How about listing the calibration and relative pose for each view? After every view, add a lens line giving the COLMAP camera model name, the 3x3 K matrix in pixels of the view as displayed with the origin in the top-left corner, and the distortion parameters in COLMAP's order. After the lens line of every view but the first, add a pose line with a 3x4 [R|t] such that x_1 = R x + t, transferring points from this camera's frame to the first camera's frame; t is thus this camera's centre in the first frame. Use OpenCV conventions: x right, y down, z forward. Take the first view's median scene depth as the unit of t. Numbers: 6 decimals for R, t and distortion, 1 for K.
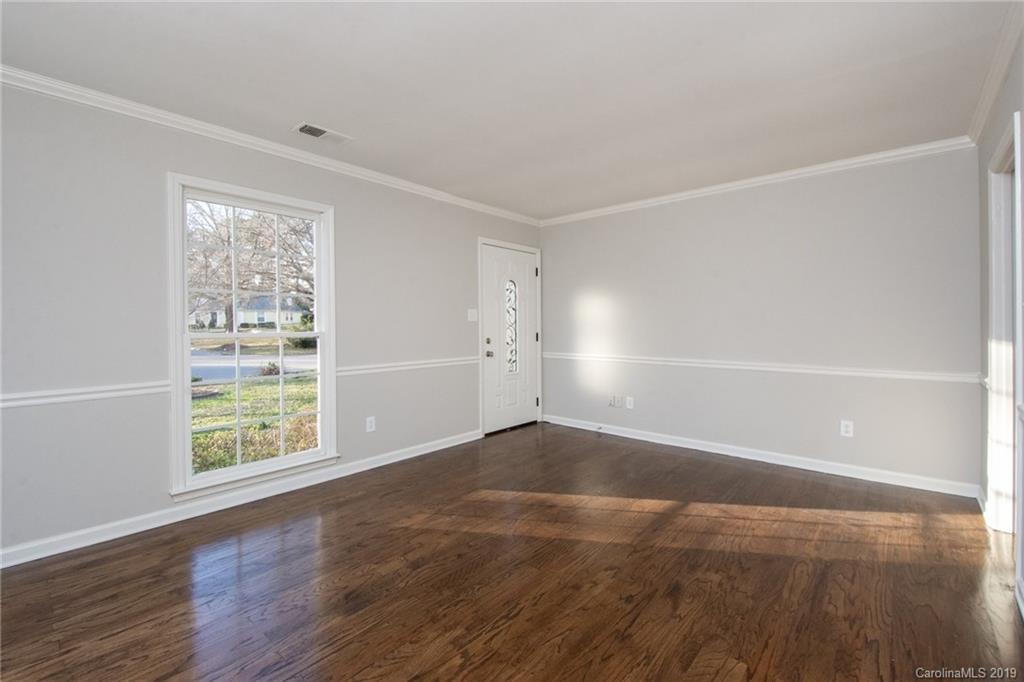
lens RADIAL K [[424.3, 0, 532.9], [0, 424.3, 324.9], [0, 0, 1]] dist [-0.000780, -0.000103]
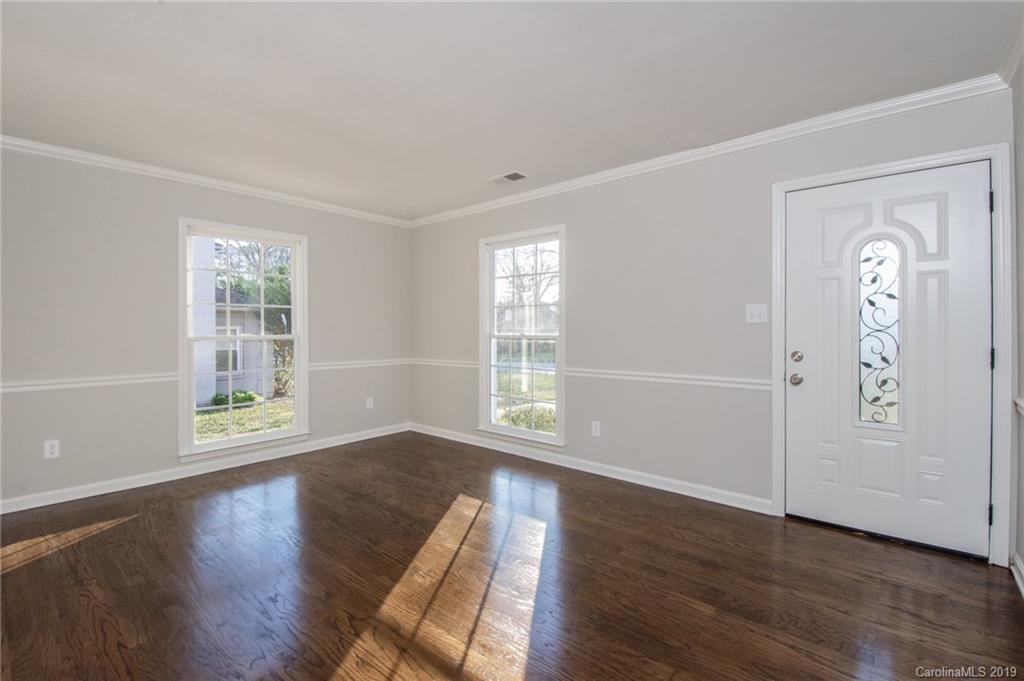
lens RADIAL K [[452.2, 0, 518.7], [0, 452.2, 335.4], [0, 0, 1]] dist [0.015952, -0.013062]
pose [[0.003205, 0.018250, -0.999828, 0.524578], [0.005726, 0.999817, 0.018269, -0.004939], [0.999978, -0.005784, 0.003100, 0.634165]]
